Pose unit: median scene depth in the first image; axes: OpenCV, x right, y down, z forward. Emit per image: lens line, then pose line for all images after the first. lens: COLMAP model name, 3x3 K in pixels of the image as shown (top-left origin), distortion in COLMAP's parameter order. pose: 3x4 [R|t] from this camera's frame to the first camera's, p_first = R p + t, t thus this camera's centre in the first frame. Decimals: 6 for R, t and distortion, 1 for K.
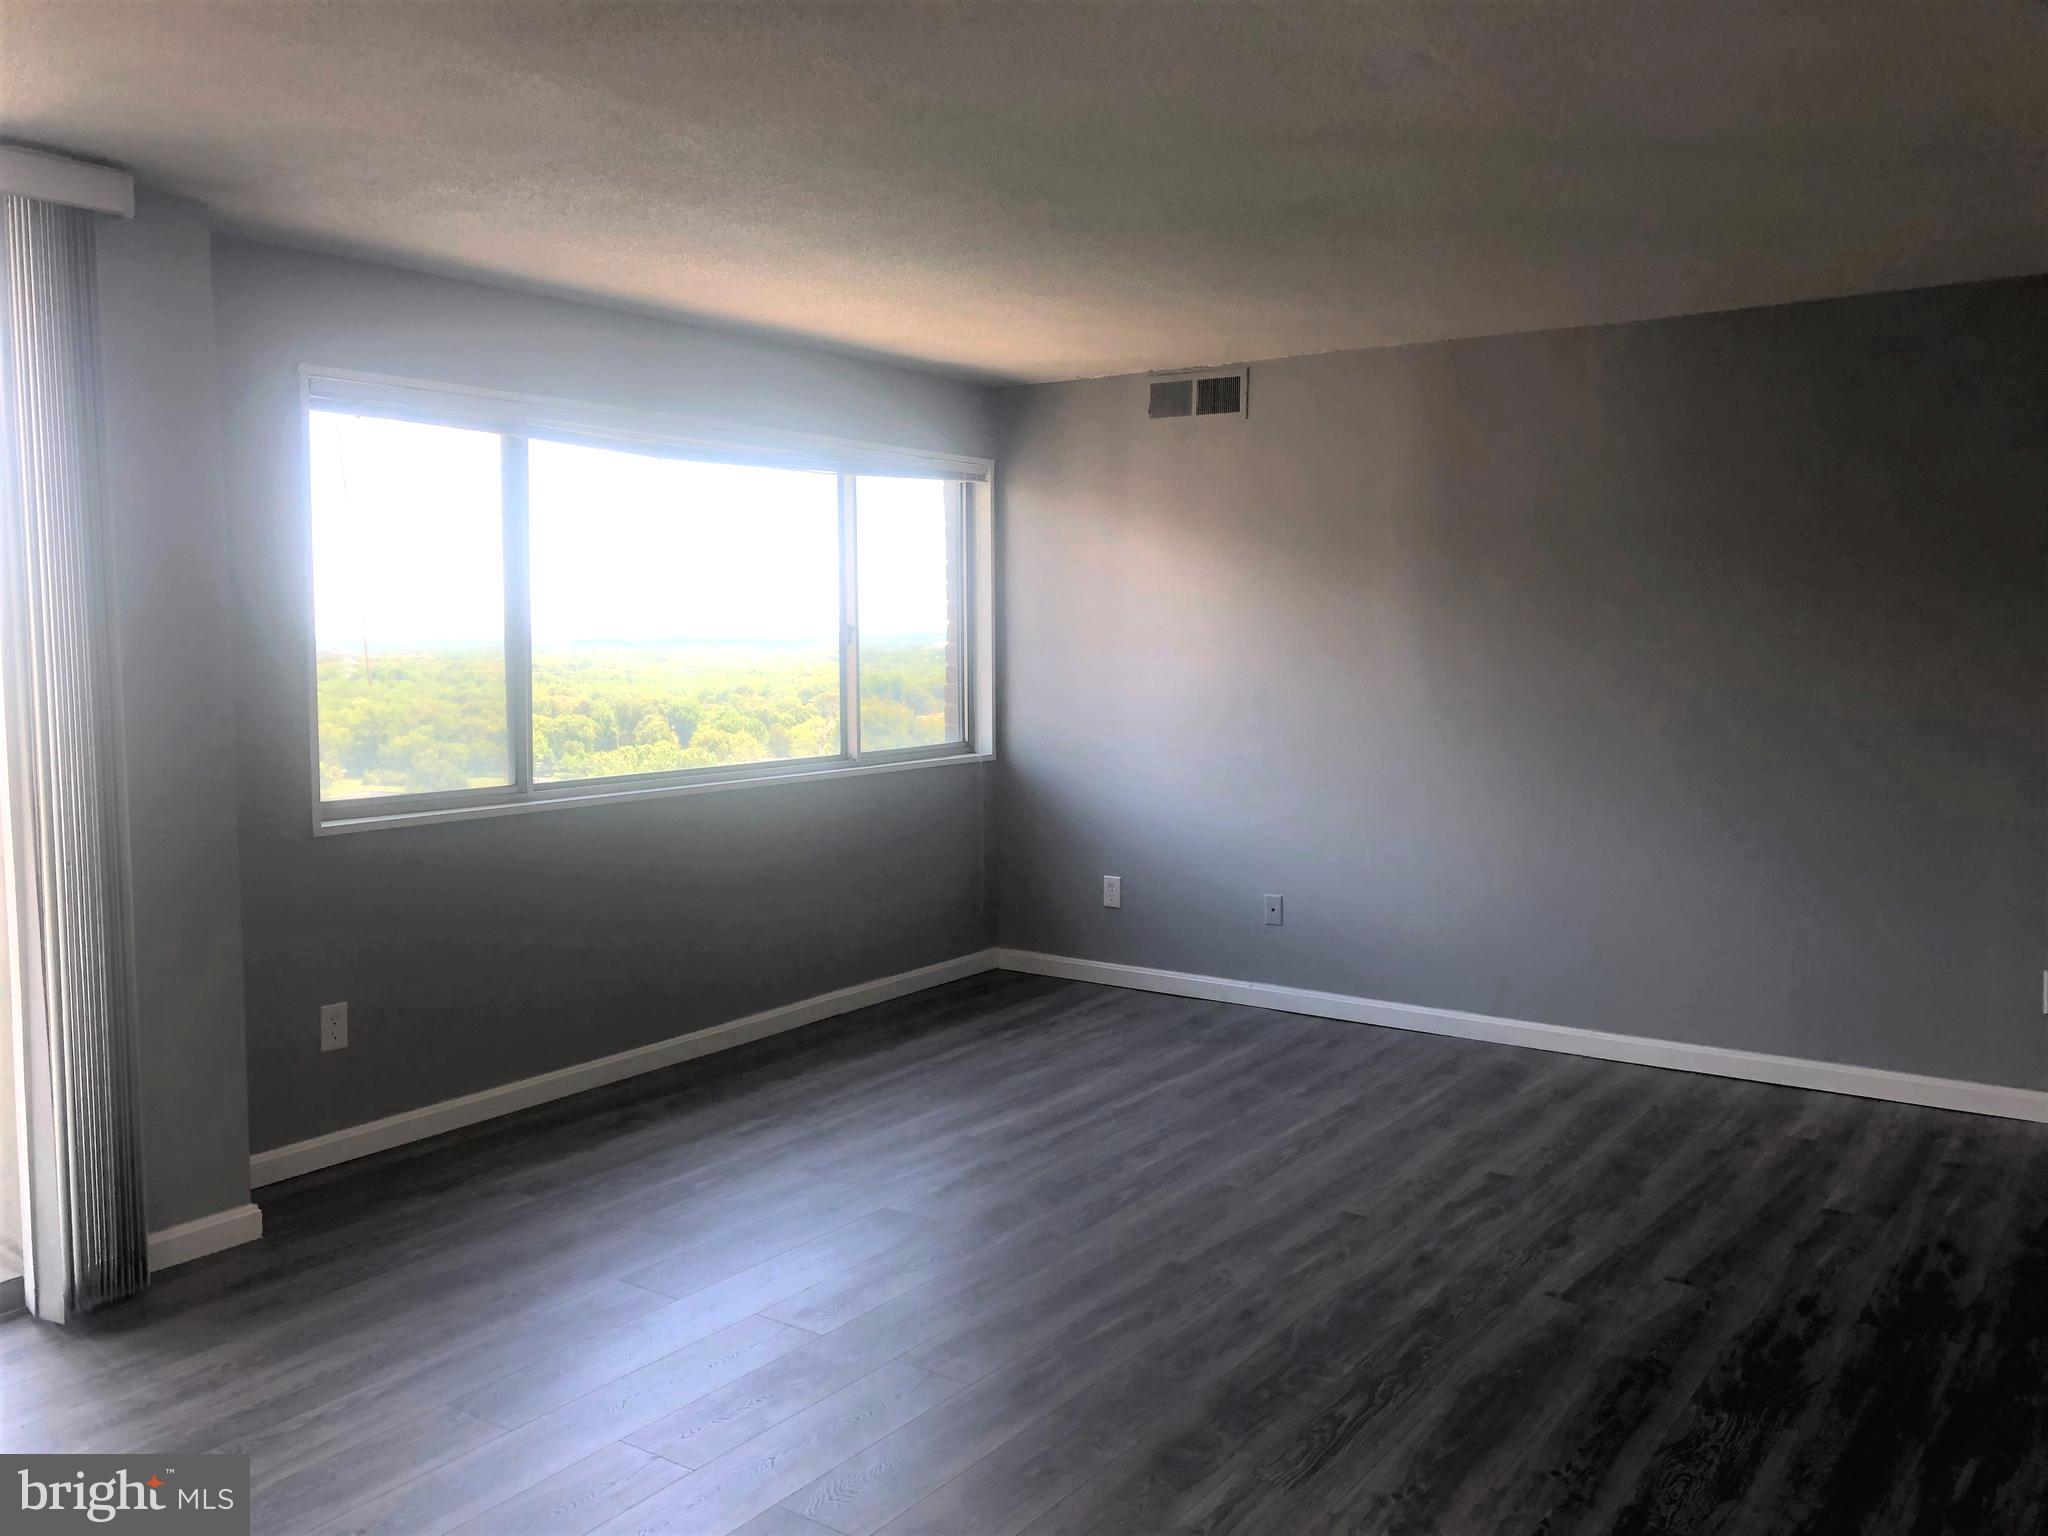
lens RADIAL K [[1673.1, 0, 1024.0], [0, 1673.1, 768.0], [0, 0, 1]] dist [0.033425, -0.041303]
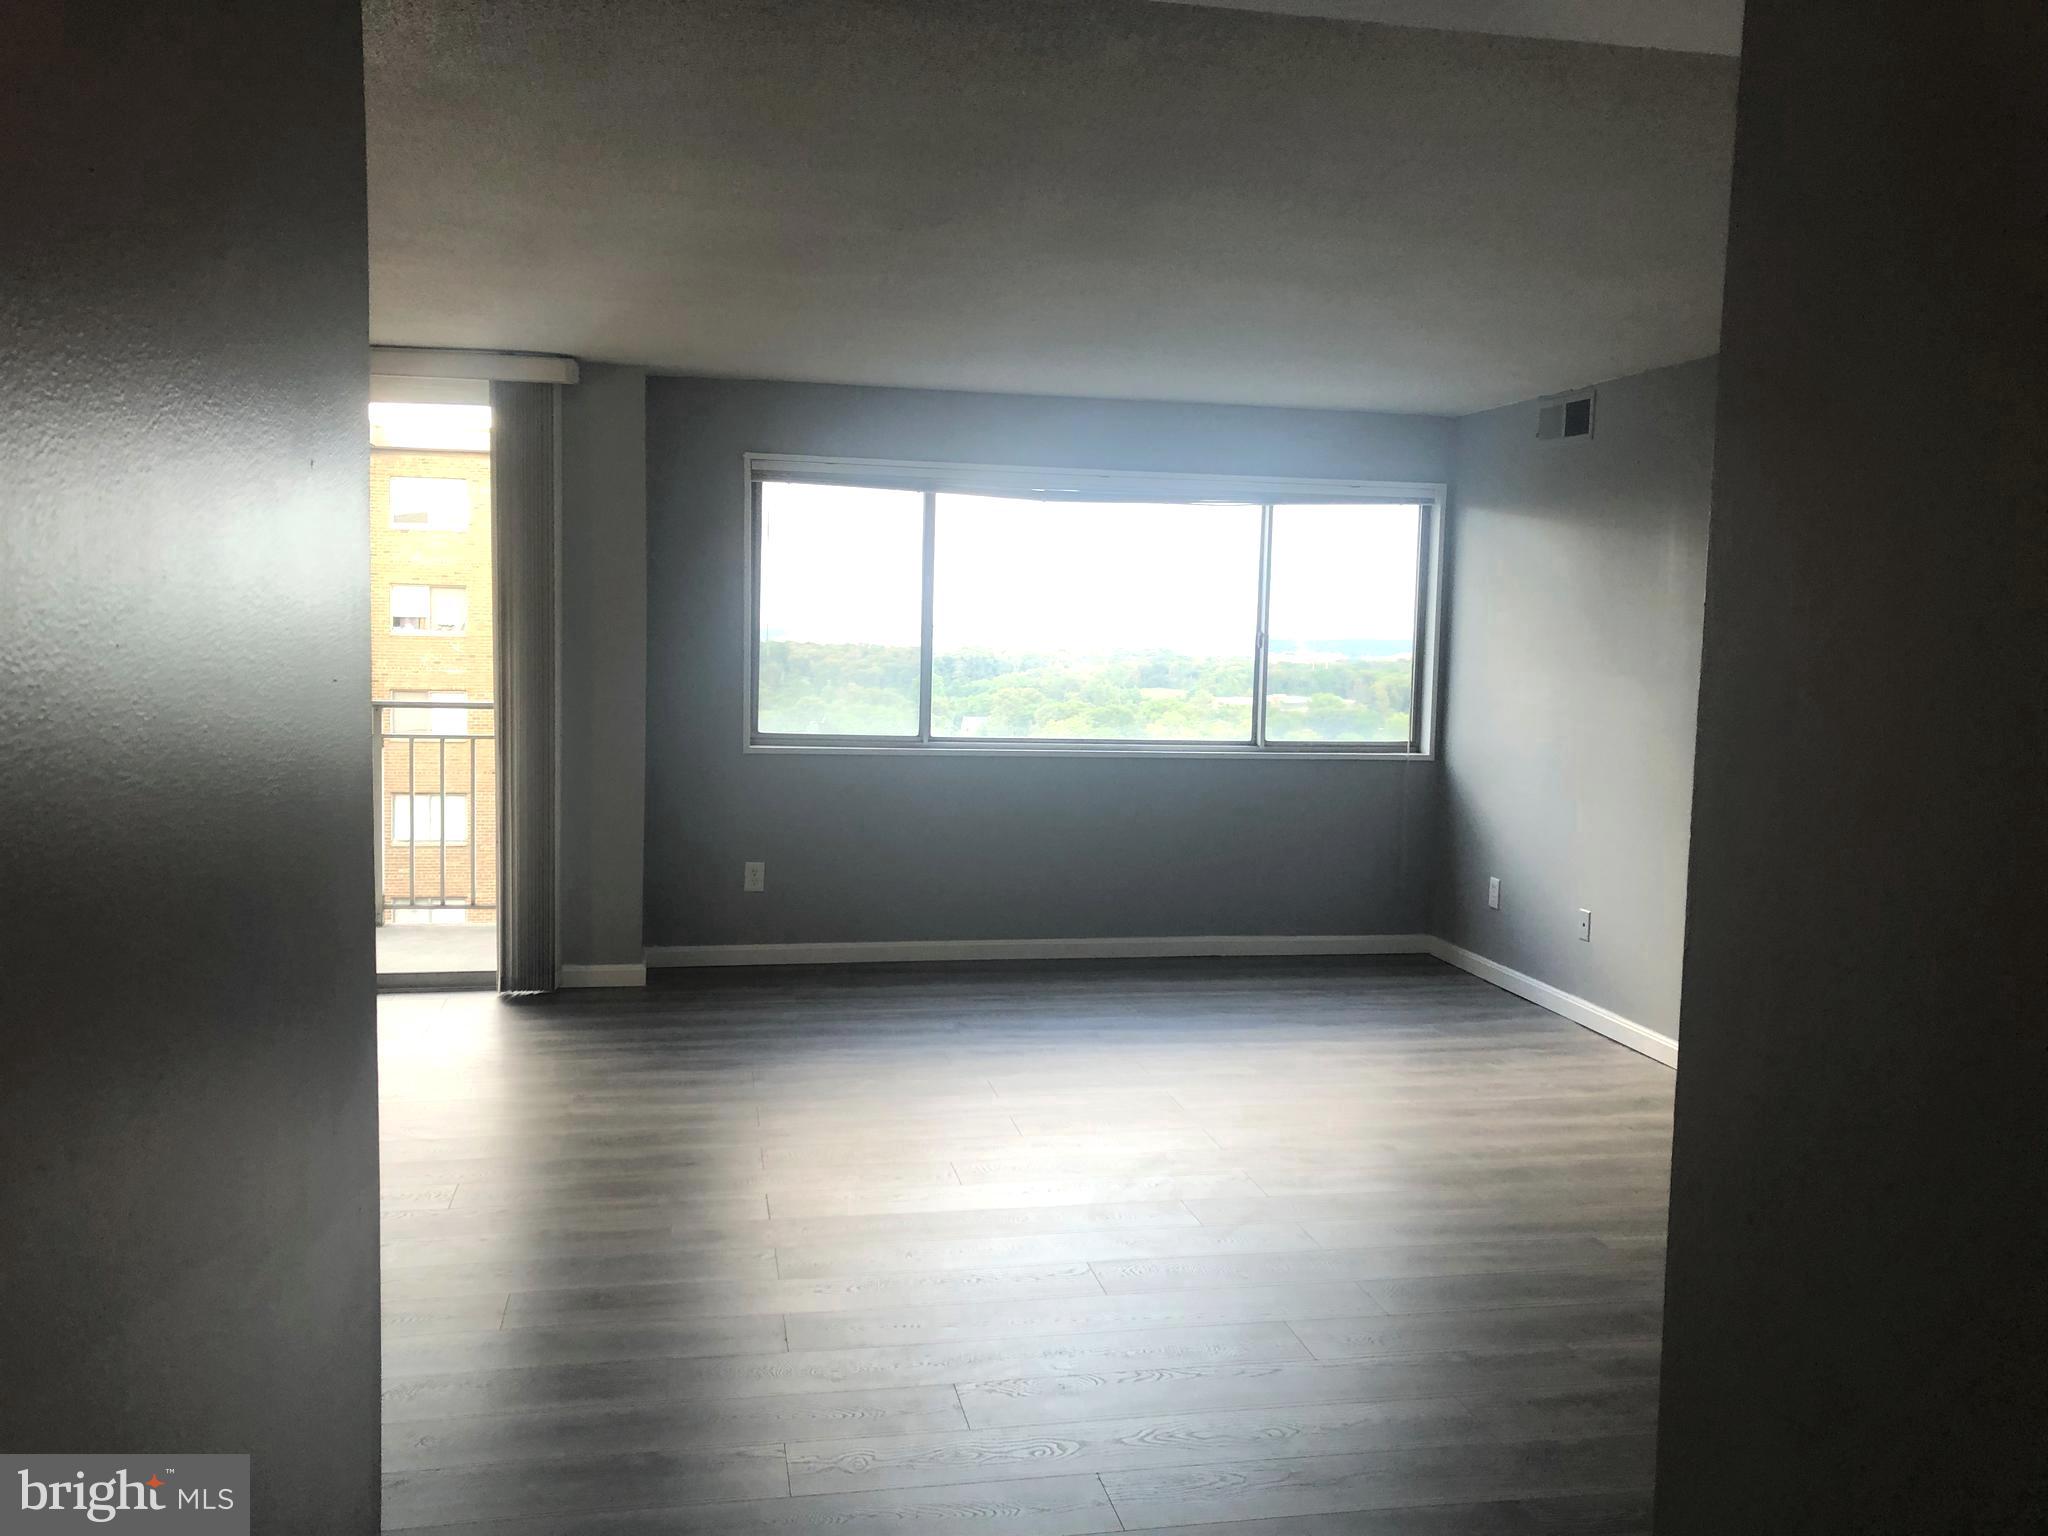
lens RADIAL K [[1651.0, 0, 1028.2], [0, 1651.0, 782.1], [0, 0, 1]] dist [0.036194, -0.008810]
pose [[0.731473, 0.090699, -0.675811, 0.577085], [-0.086795, 0.995437, 0.039652, -0.011559], [0.676323, 0.029653, 0.736008, 0.031372]]
